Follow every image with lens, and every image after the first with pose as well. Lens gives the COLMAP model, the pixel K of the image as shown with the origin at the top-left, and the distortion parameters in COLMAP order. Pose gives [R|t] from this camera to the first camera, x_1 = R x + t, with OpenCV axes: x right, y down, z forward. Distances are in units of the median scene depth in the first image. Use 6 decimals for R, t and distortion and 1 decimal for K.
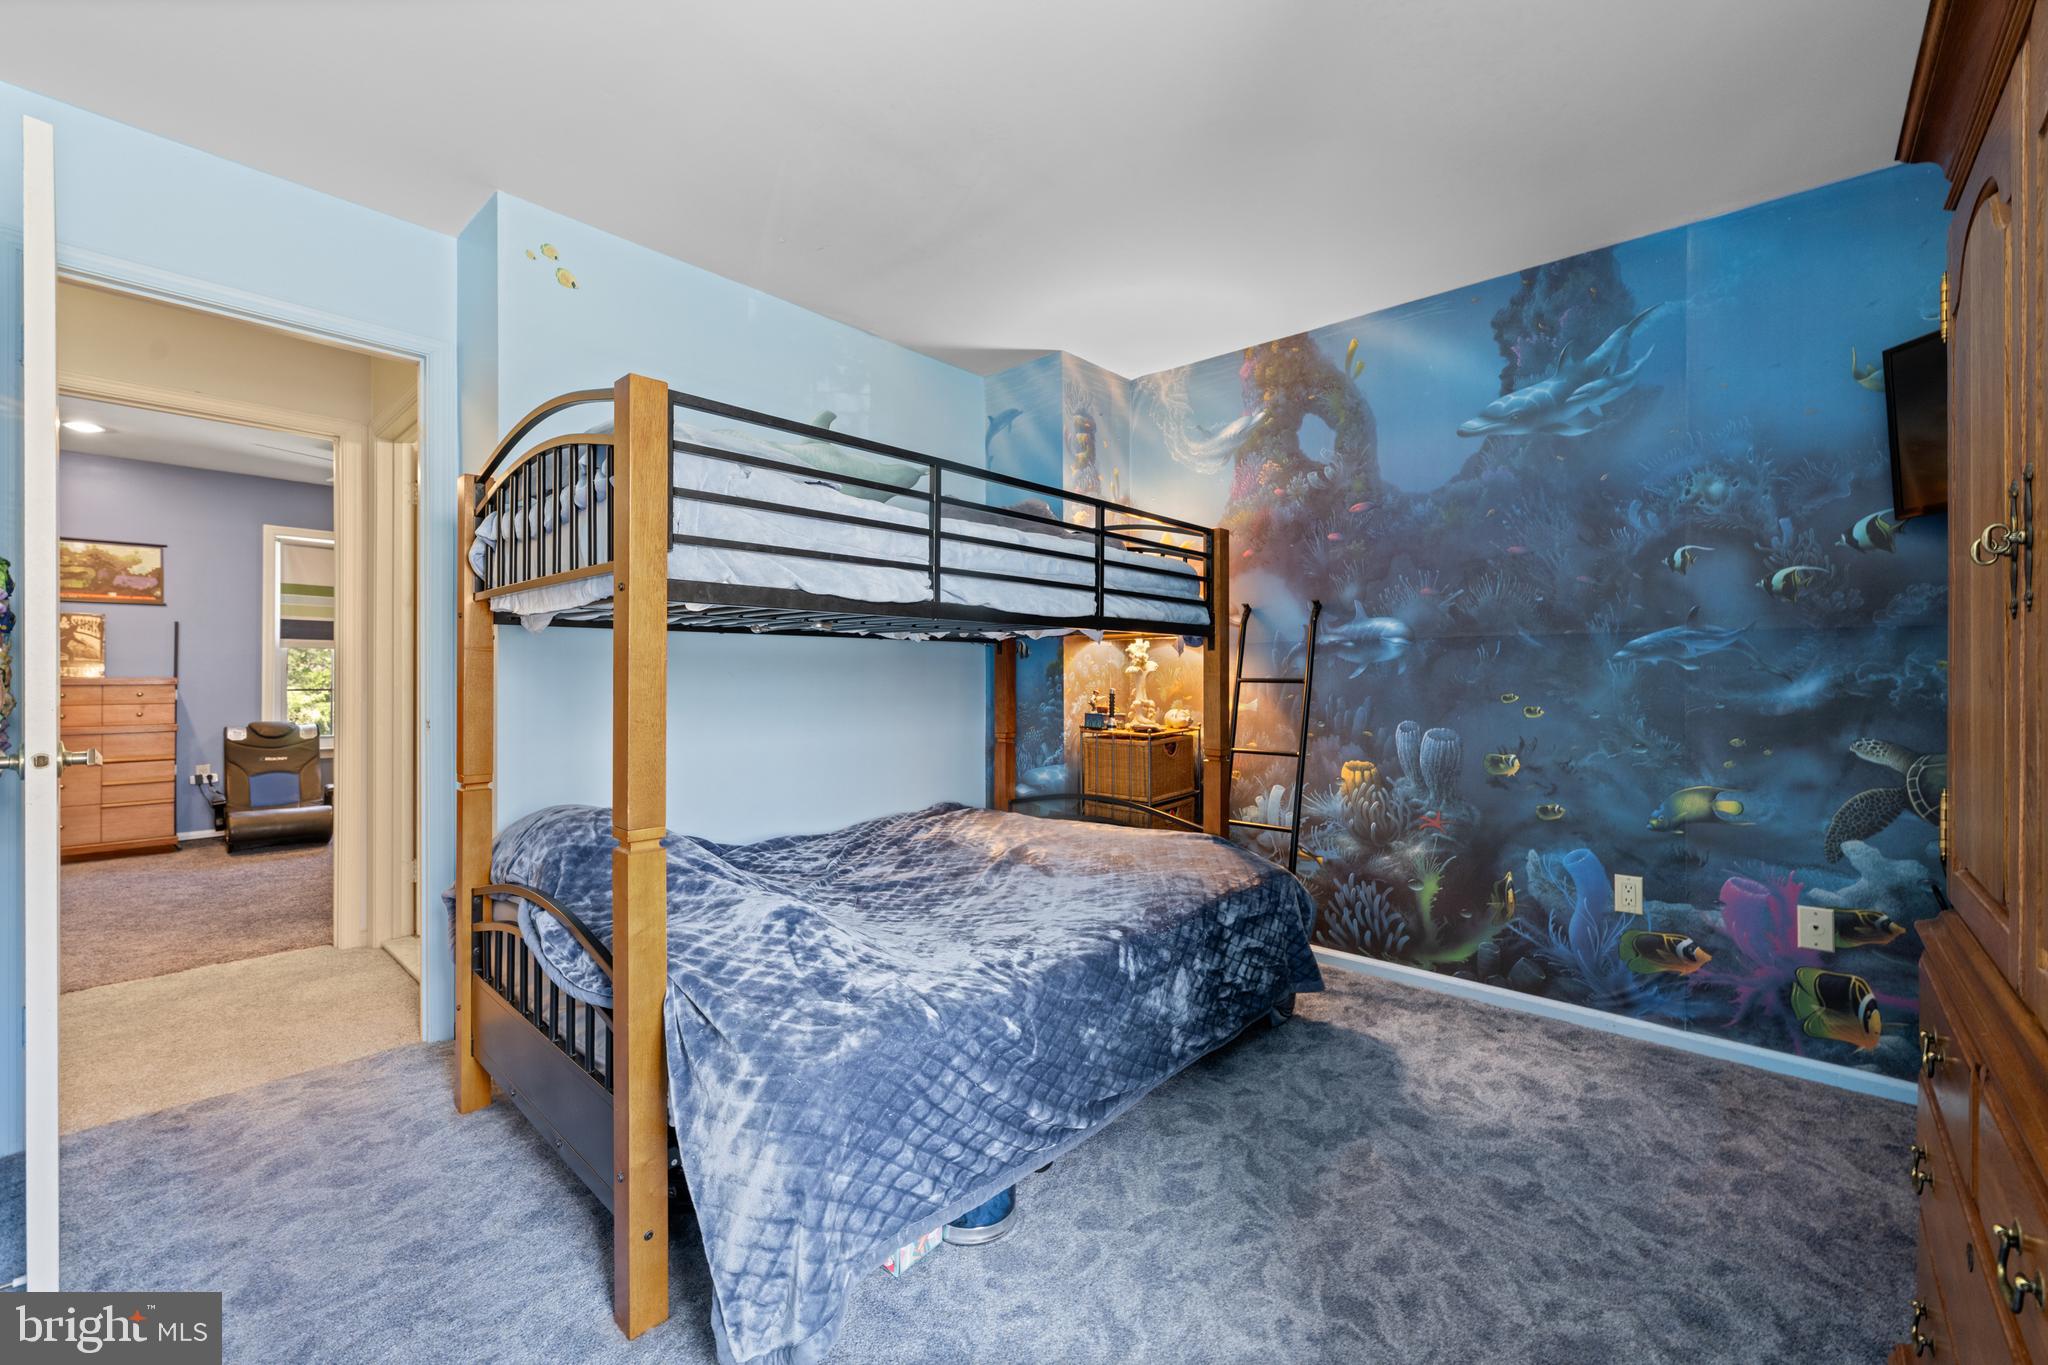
lens RADIAL K [[815.0, 0, 1018.8], [0, 815.0, 677.0], [0, 0, 1]] dist [0.000796, 0.000423]
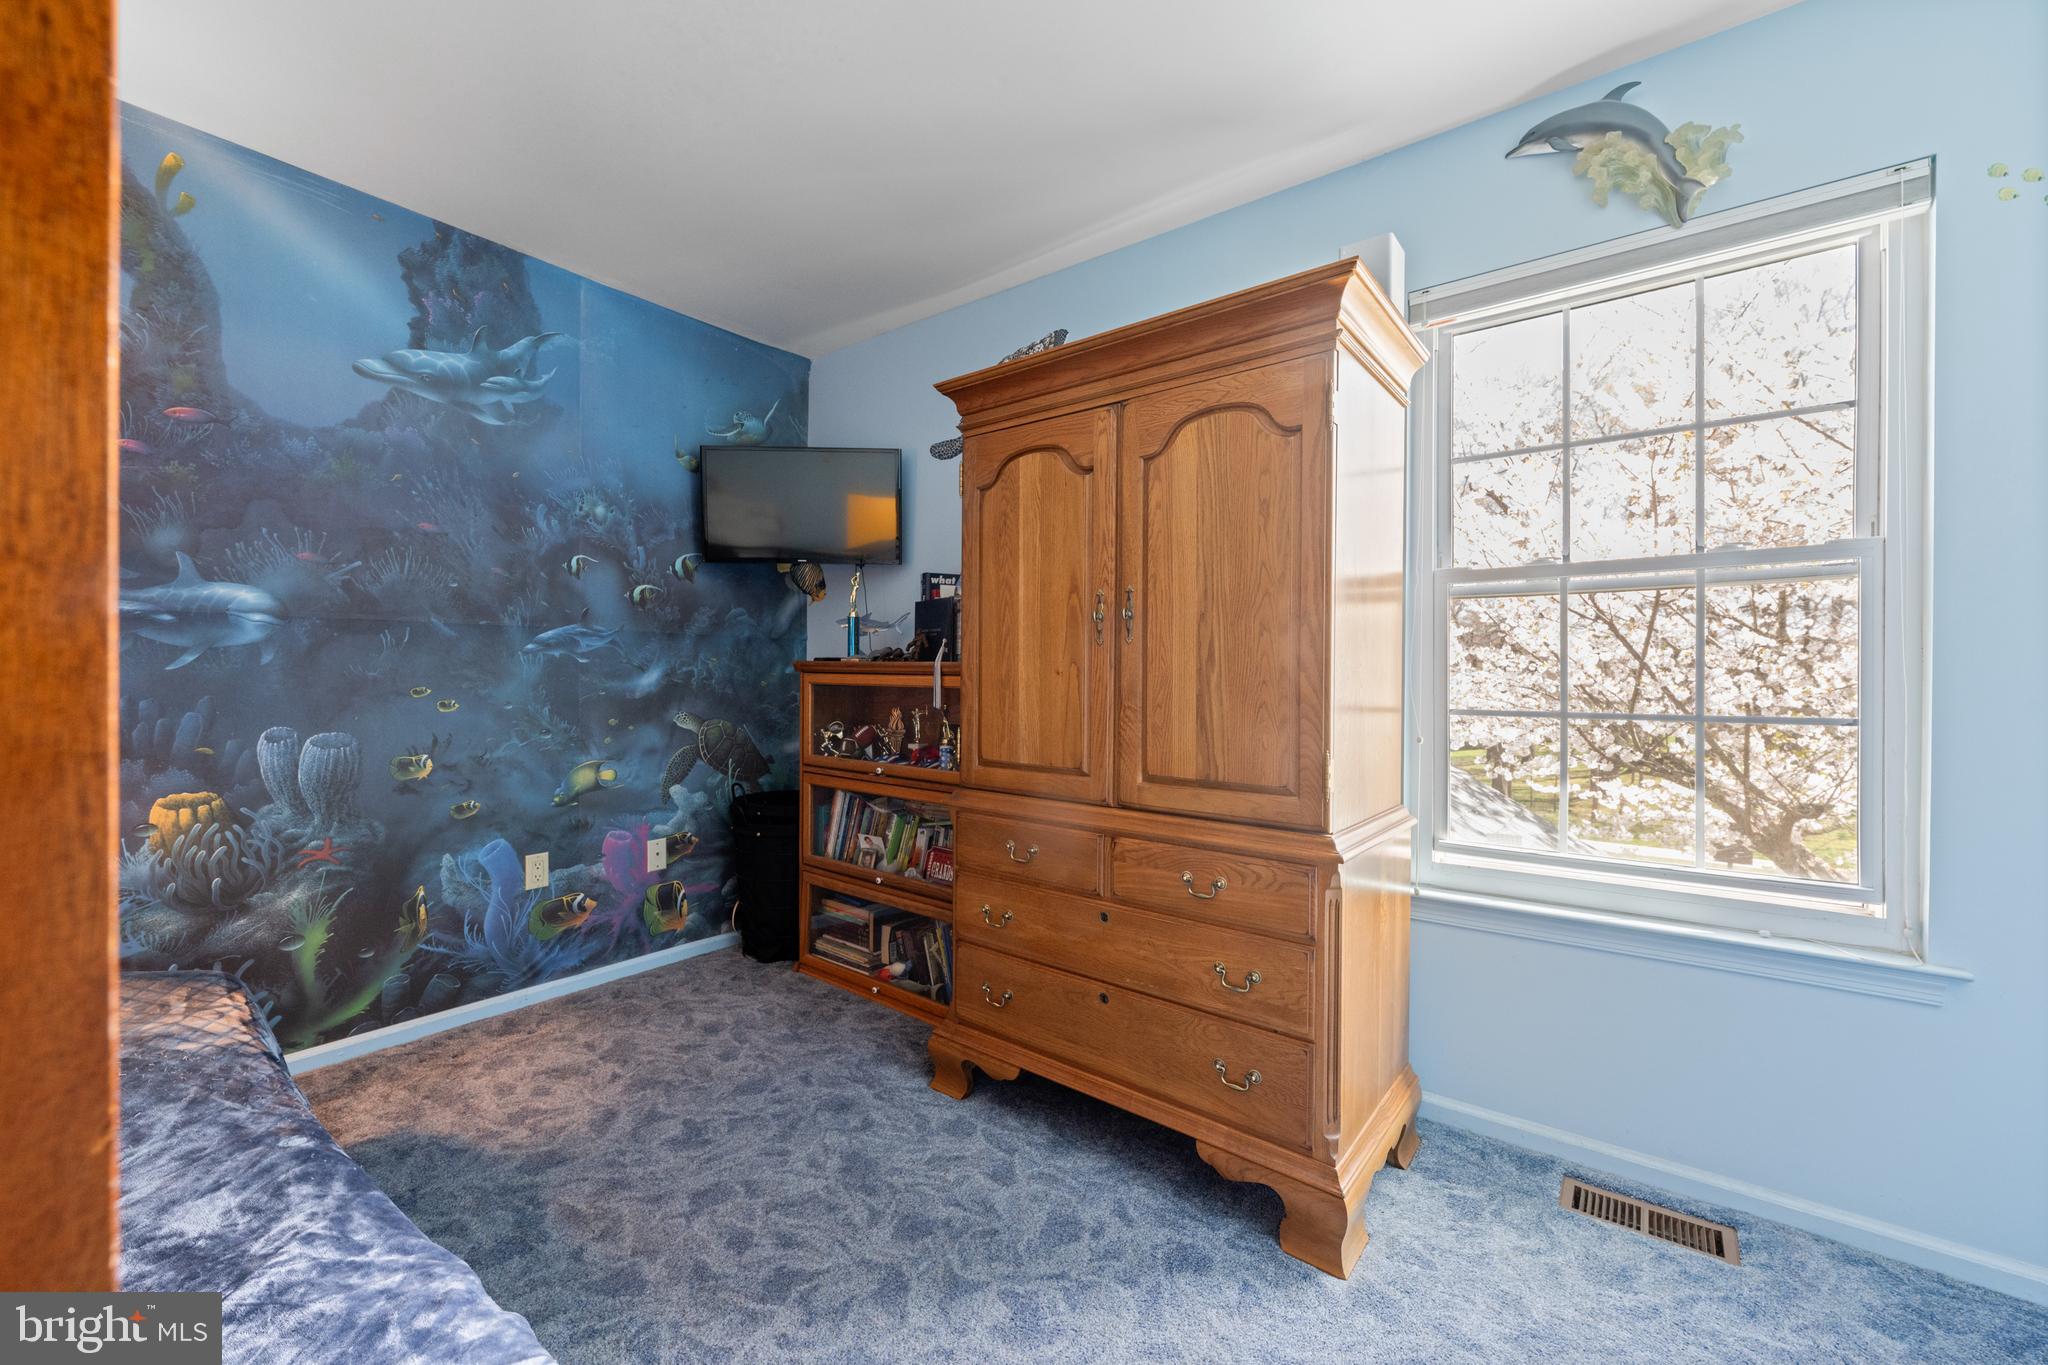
lens RADIAL K [[815.0, 0, 1018.8], [0, 815.0, 677.0], [0, 0, 1]] dist [0.000796, 0.000423]
pose [[-0.074788, -0.011186, 0.997137, -0.362055], [-0.004509, 0.999931, 0.010879, -0.003212], [-0.997189, -0.003683, -0.074833, 0.443983]]
